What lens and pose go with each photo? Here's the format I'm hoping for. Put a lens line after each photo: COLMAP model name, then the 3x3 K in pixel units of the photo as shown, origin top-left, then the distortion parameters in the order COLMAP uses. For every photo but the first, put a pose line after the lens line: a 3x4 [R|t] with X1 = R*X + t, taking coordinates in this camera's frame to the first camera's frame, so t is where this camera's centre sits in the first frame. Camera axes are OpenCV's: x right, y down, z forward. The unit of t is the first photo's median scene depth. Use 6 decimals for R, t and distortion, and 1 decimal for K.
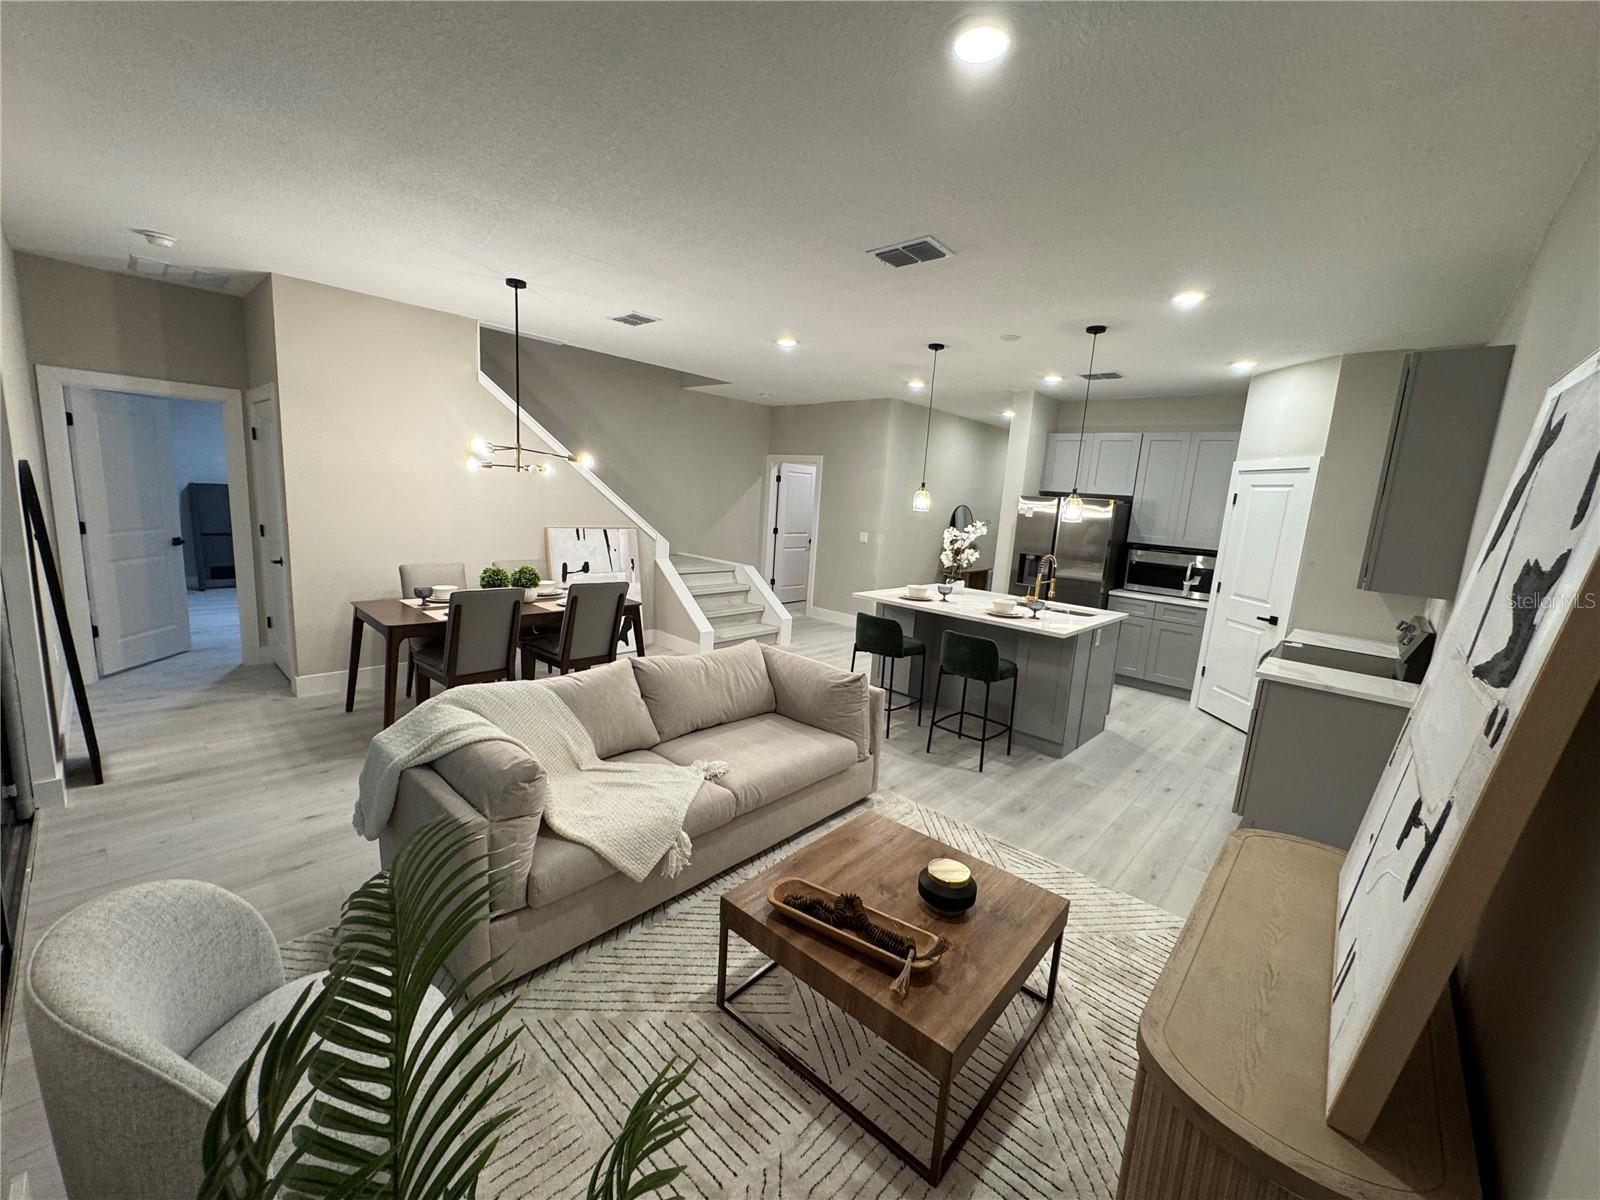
lens RADIAL K [[639.0, 0, 802.9], [0, 639.0, 599.6], [0, 0, 1]] dist [-0.004356, -0.000182]
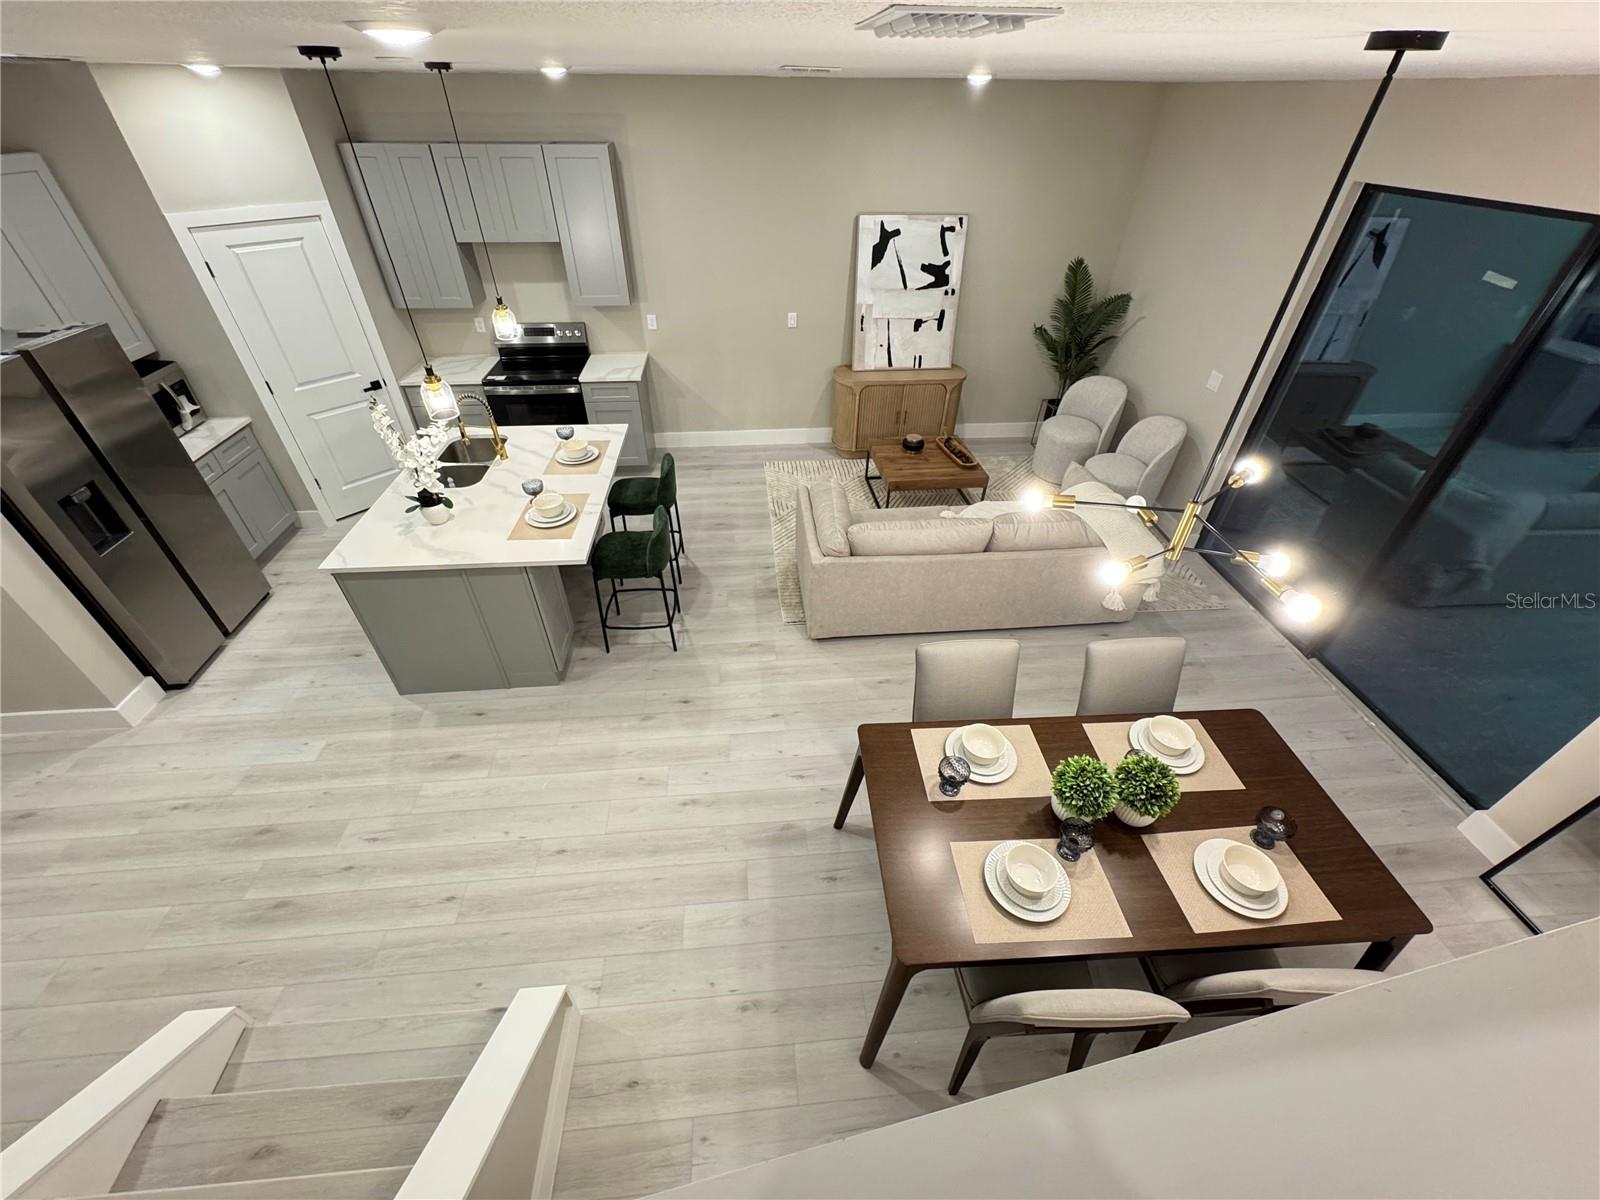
lens RADIAL K [[638.2, 0, 798.3], [0, 638.2, 600.2], [0, 0, 1]] dist [-0.003503, 0.000256]
pose [[-0.735718, -0.475531, 0.482275, -0.385932], [0.052831, 0.669605, 0.740836, -0.421597], [-0.675224, 0.570526, -0.467518, 1.120546]]
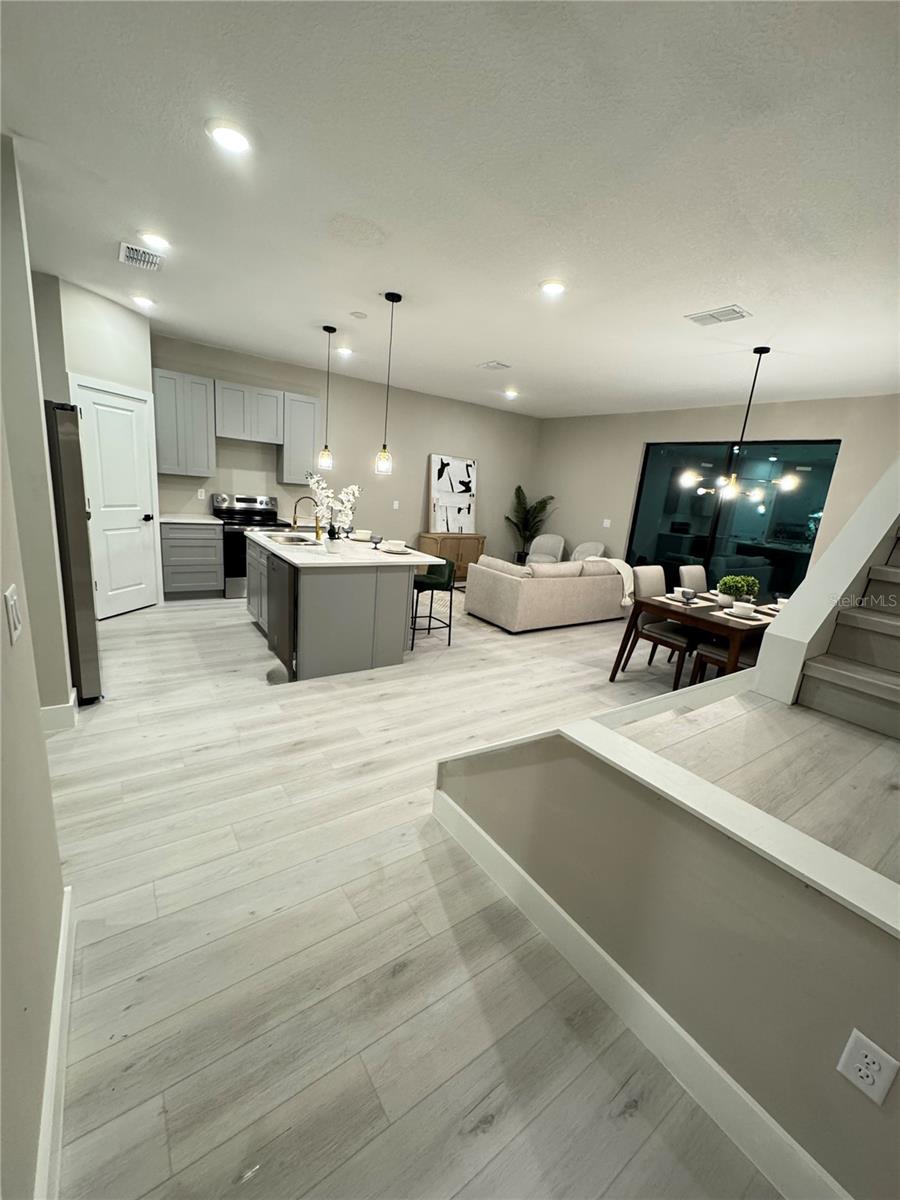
lens RADIAL K [[478.6, 0, 450.0], [0, 478.6, 603.1], [0, 0, 1]] dist [-0.003503, 0.000256]
pose [[-0.964919, -0.199281, 0.170932, -0.079945], [-0.116201, 0.907971, 0.402600, -0.261341], [-0.235432, 0.368614, -0.899275, 1.678028]]
